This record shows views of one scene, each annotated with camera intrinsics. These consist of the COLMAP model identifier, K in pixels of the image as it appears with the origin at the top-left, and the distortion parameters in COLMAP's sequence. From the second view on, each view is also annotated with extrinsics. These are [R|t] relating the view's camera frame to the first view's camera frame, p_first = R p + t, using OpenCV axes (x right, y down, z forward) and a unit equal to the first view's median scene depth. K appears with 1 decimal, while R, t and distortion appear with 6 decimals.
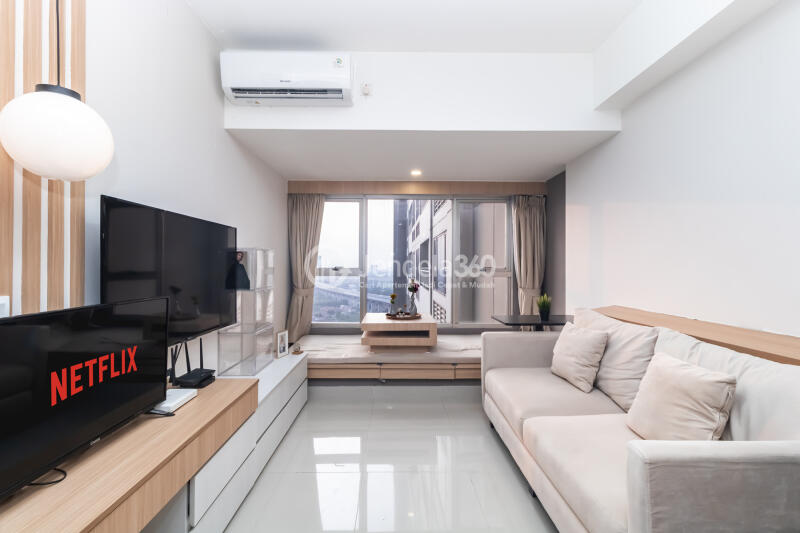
lens RADIAL K [[369.5, 0, 393.9], [0, 369.5, 264.0], [0, 0, 1]] dist [0.002935, 0.000025]
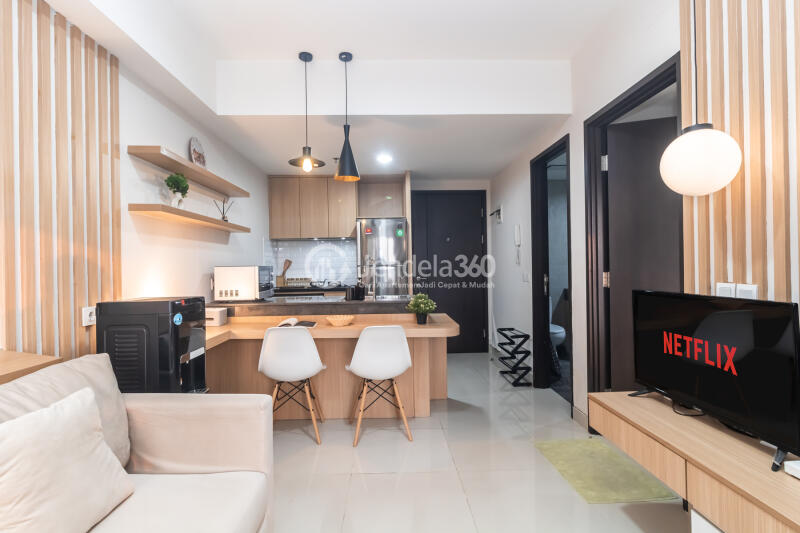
lens RADIAL K [[400.4, 0, 396.8], [0, 400.4, 264.0], [0, 0, 1]] dist [-0.000467, -0.000332]
pose [[-0.999824, 0.012248, -0.014215, 0.070735], [0.012421, 0.999849, -0.012137, 0.008511], [0.014064, -0.012312, -0.999825, 0.957626]]
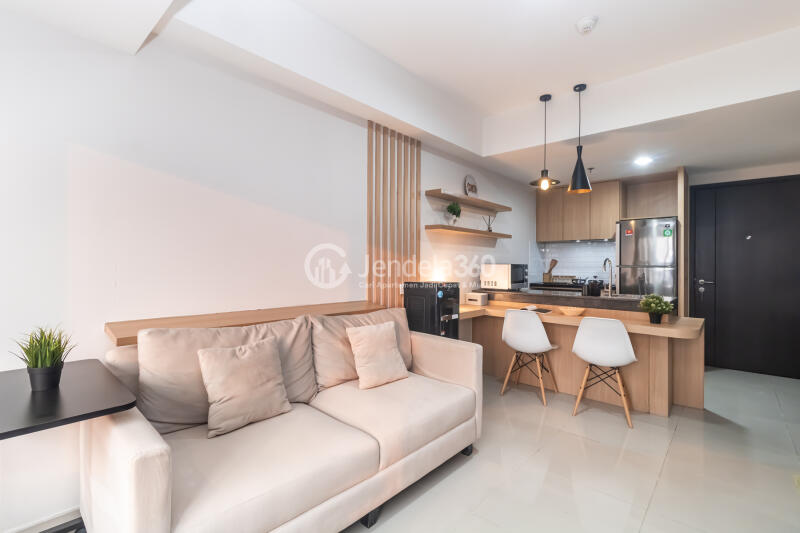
lens RADIAL K [[369.5, 0, 393.9], [0, 369.5, 264.0], [0, 0, 1]] dist [0.002935, 0.000025]
pose [[-0.730870, -0.007513, 0.682476, -0.185660], [-0.015741, 0.999859, -0.005850, 0.010302], [-0.682335, -0.015018, -0.730885, 1.135211]]
